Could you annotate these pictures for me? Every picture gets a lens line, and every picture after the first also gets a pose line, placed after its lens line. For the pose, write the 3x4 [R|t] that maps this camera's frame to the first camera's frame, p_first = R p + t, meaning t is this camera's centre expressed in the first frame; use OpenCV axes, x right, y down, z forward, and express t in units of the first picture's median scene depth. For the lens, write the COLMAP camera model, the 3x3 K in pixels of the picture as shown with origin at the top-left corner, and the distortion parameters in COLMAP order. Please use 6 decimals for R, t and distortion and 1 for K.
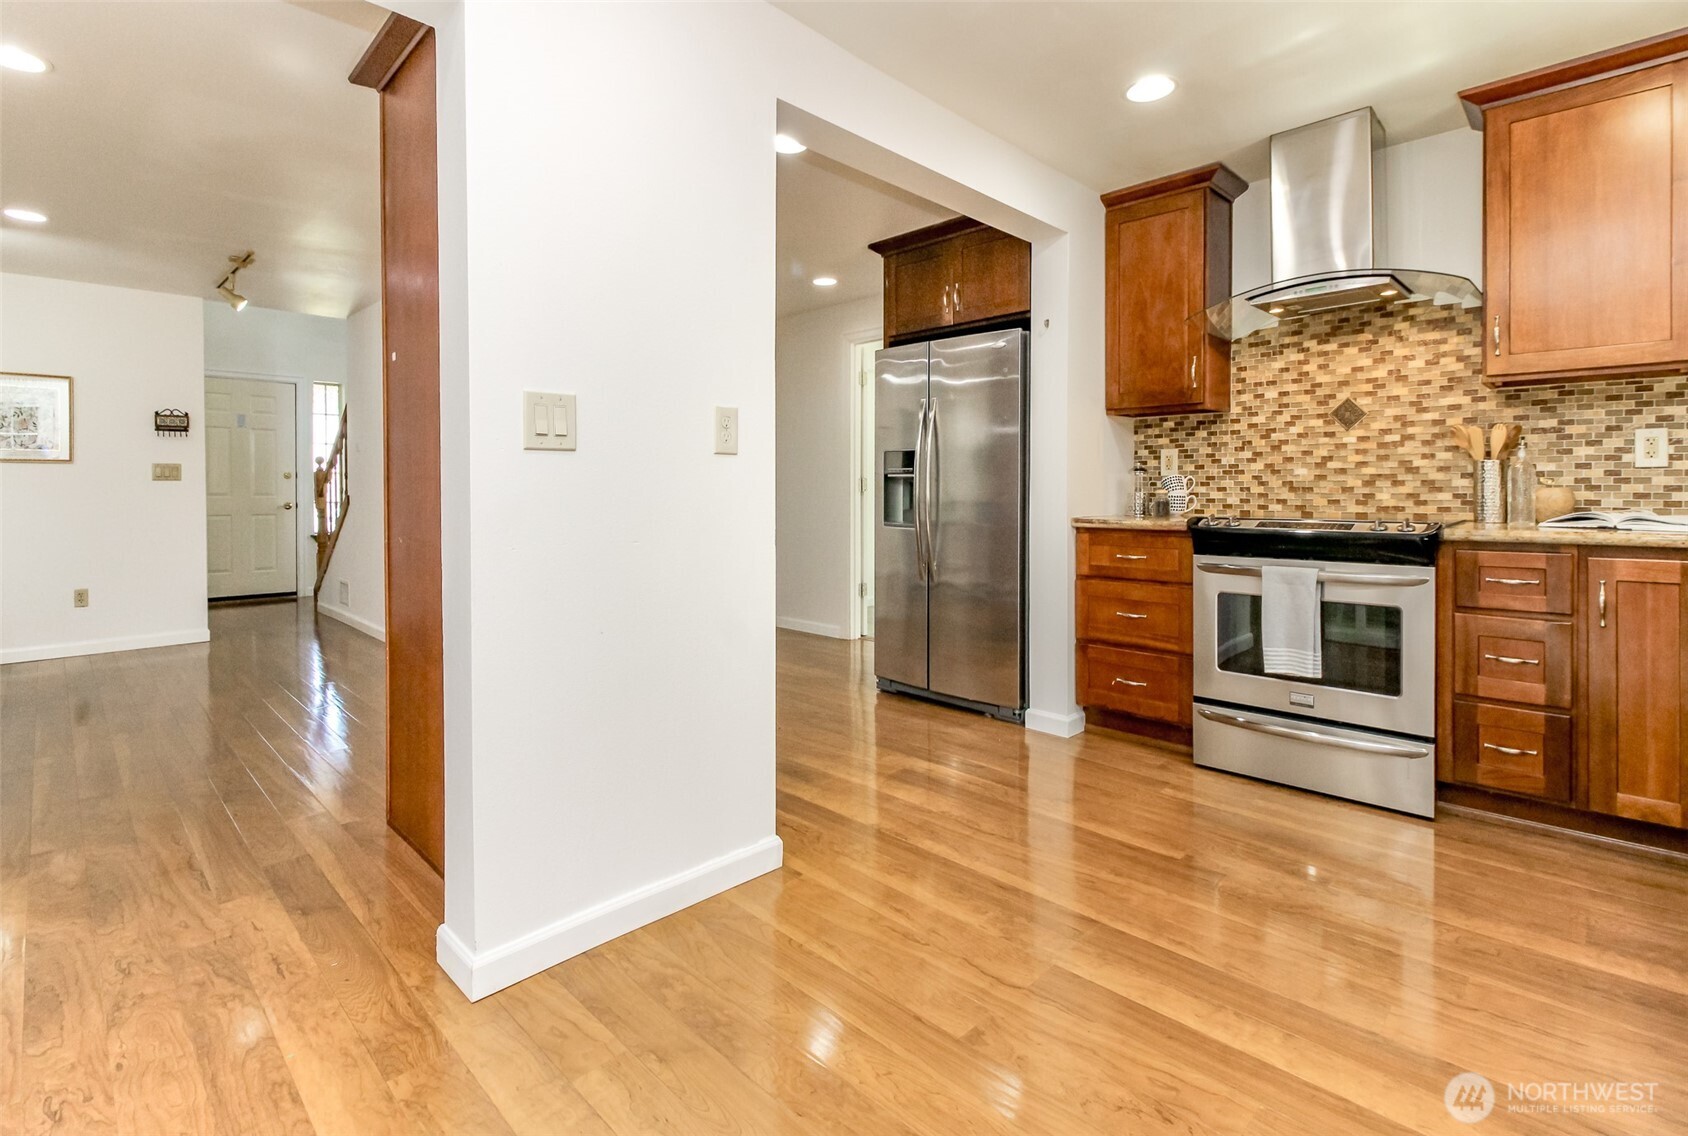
lens RADIAL K [[806.3, 0, 832.3], [0, 806.3, 504.1], [0, 0, 1]] dist [0.001219, -0.002411]
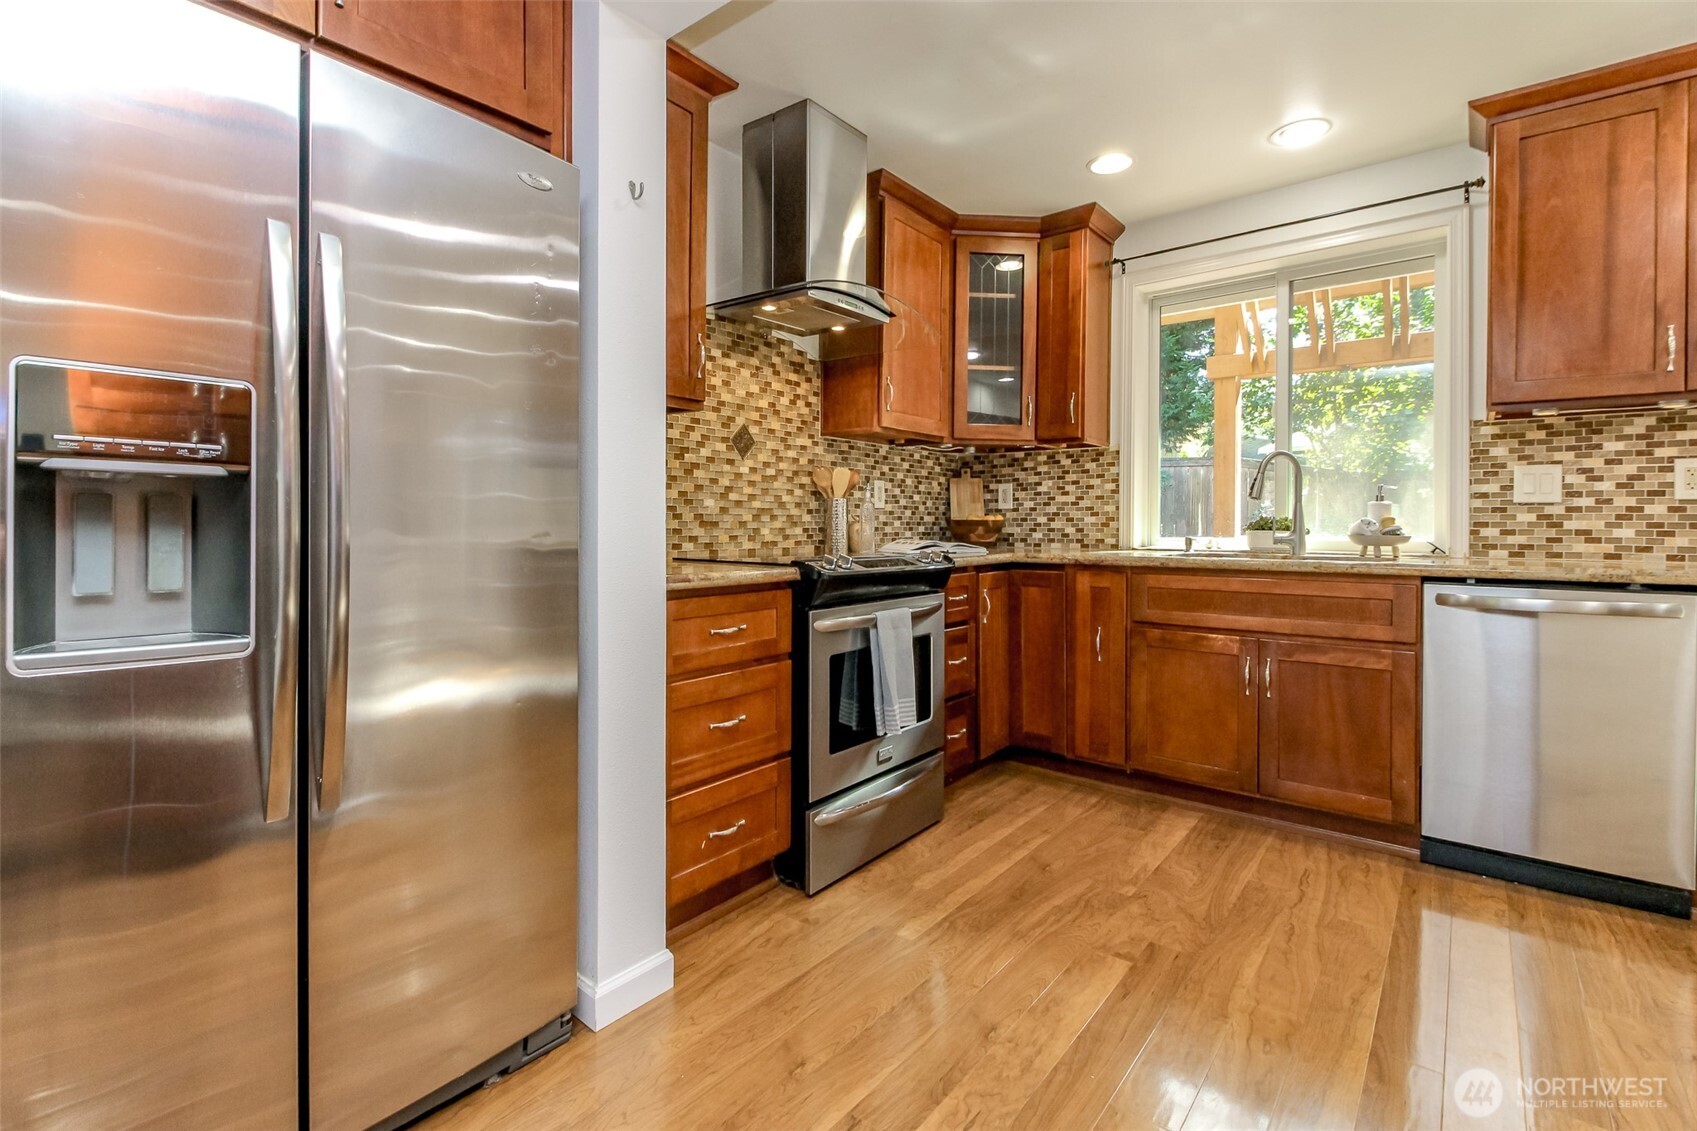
lens RADIAL K [[771.1, 0, 845.7], [0, 771.1, 530.8], [0, 0, 1]] dist [0.012720, -0.008515]
pose [[-0.098646, -0.004073, 0.995114, -0.254657], [0.019980, 0.999782, 0.006072, -0.014346], [-0.994922, 0.020481, -0.098543, 1.028114]]
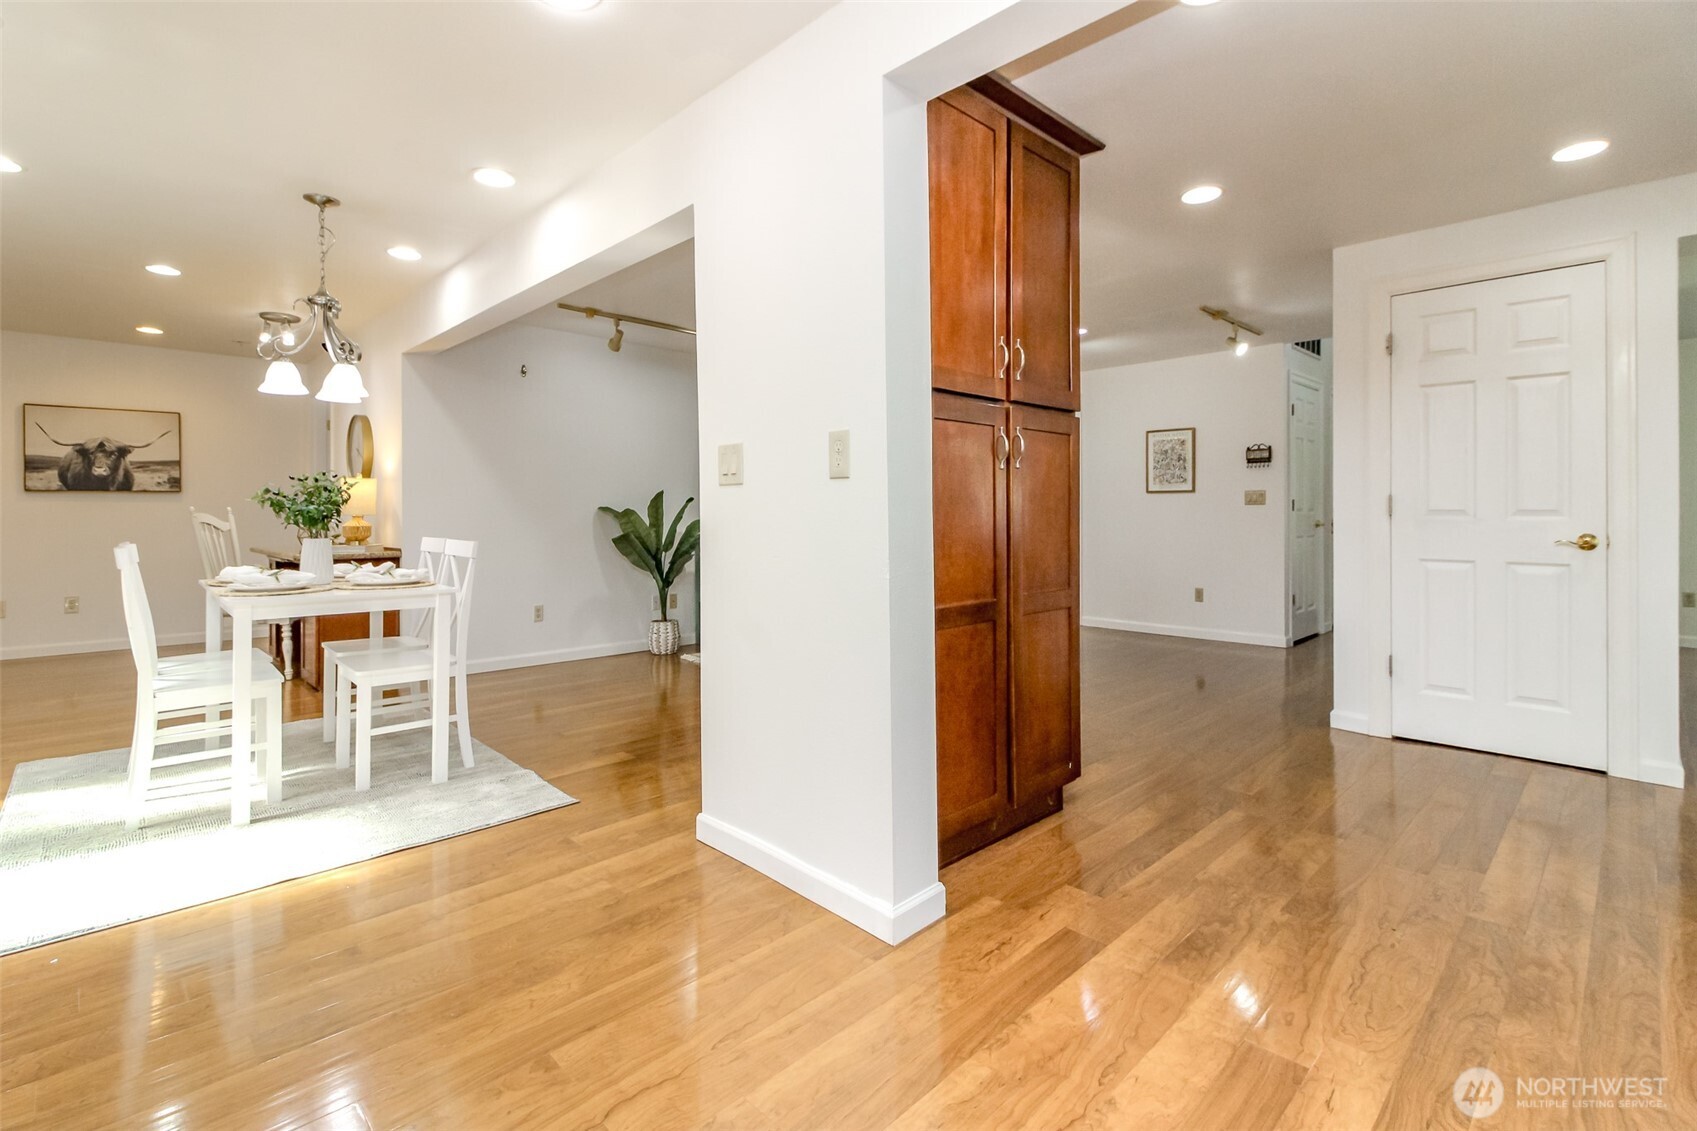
lens RADIAL K [[771.1, 0, 819.3], [0, 771.1, 521.7], [0, 0, 1]] dist [0.012720, -0.008515]
pose [[-0.028769, 0.013096, -0.999500, 0.582769], [-0.019209, 0.999722, 0.013652, -0.014484], [0.999402, 0.019592, -0.028509, 0.708113]]
